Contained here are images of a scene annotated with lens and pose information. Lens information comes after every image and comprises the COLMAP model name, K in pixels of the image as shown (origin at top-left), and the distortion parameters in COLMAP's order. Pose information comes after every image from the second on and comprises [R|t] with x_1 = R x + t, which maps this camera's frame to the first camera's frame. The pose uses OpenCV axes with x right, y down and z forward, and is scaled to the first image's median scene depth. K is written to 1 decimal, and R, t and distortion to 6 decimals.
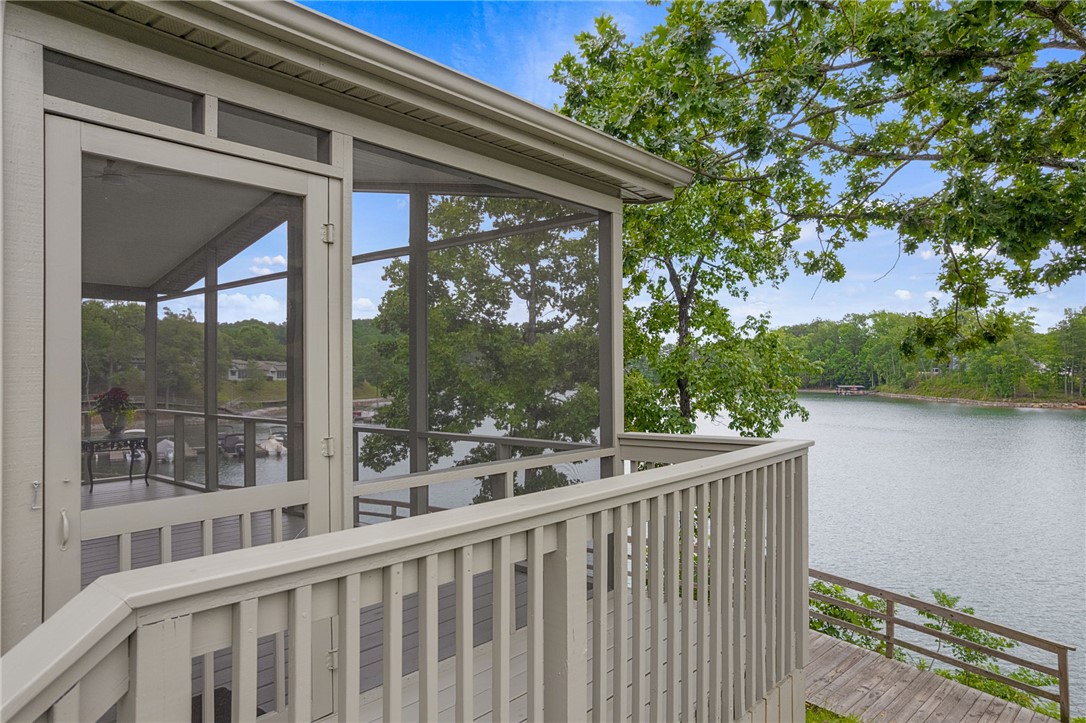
lens RADIAL K [[701.2, 0, 553.1], [0, 701.2, 366.9], [0, 0, 1]] dist [-0.035945, 0.001026]
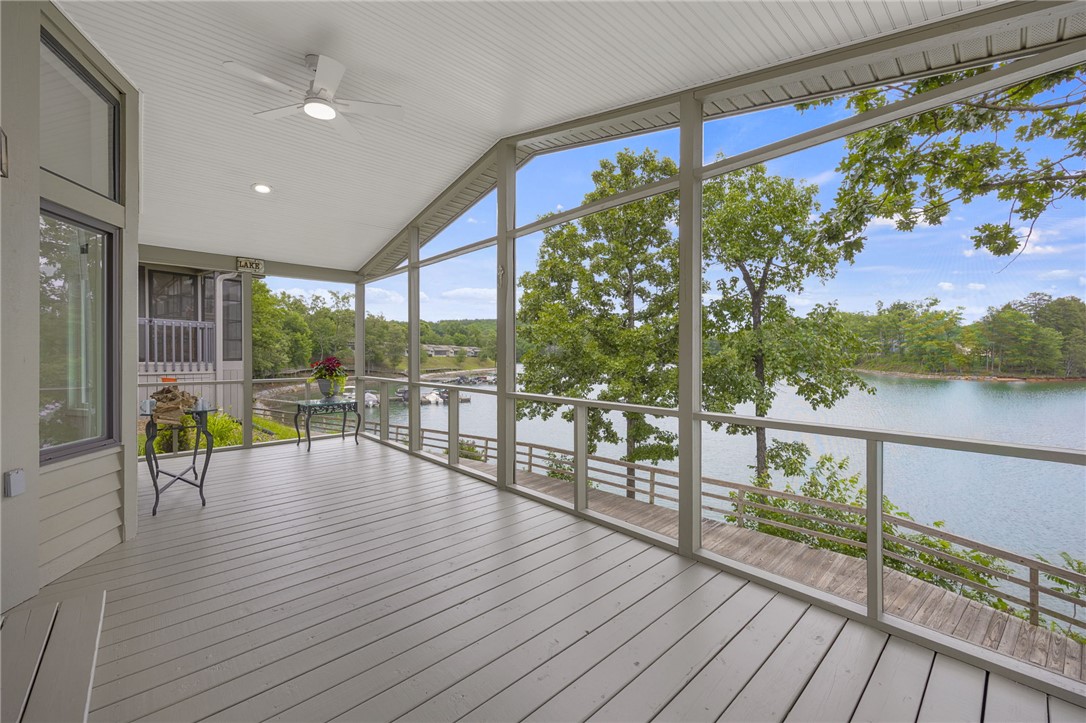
lens RADIAL K [[439.2, 0, 550.3], [0, 439.2, 354.9], [0, 0, 1]] dist [0.002070, 0.000298]
pose [[0.993354, 0.005574, -0.114967, -0.092734], [-0.004065, 0.999902, 0.013360, 0.007422], [0.115031, -0.012804, 0.993279, 0.157646]]
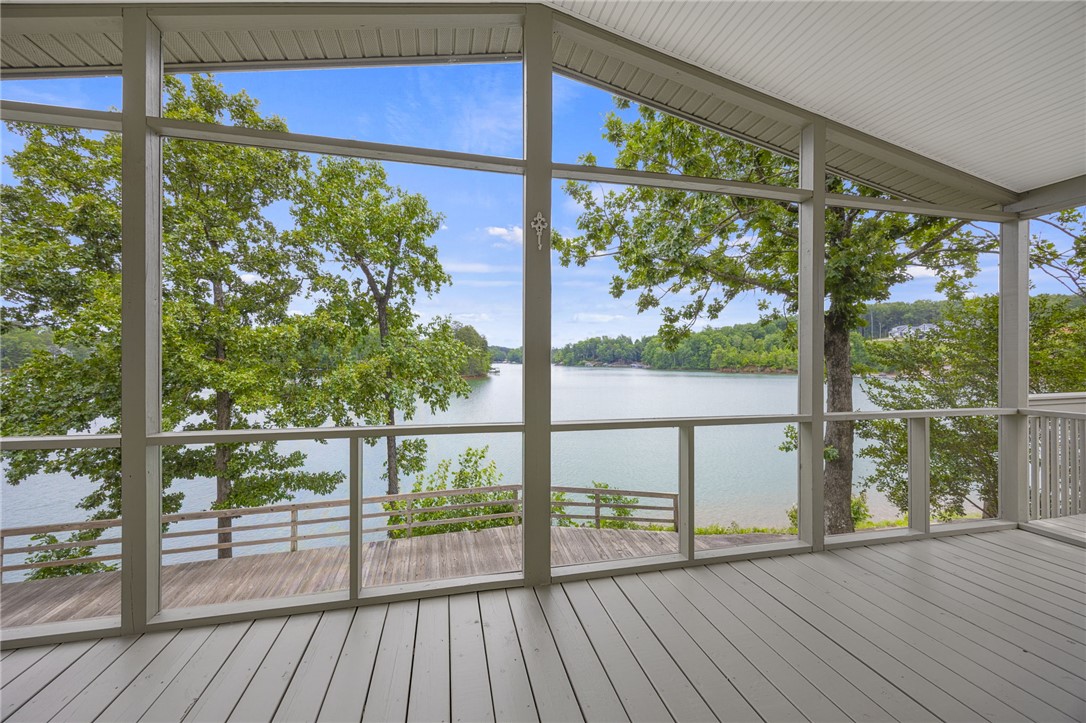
lens RADIAL K [[439.2, 0, 550.3], [0, 439.2, 354.9], [0, 0, 1]] dist [0.002070, 0.000298]
pose [[0.585721, 0.018936, 0.810292, -0.254968], [-0.012565, 0.999819, -0.014282, 0.010076], [-0.810416, -0.001816, 0.585853, 0.301711]]
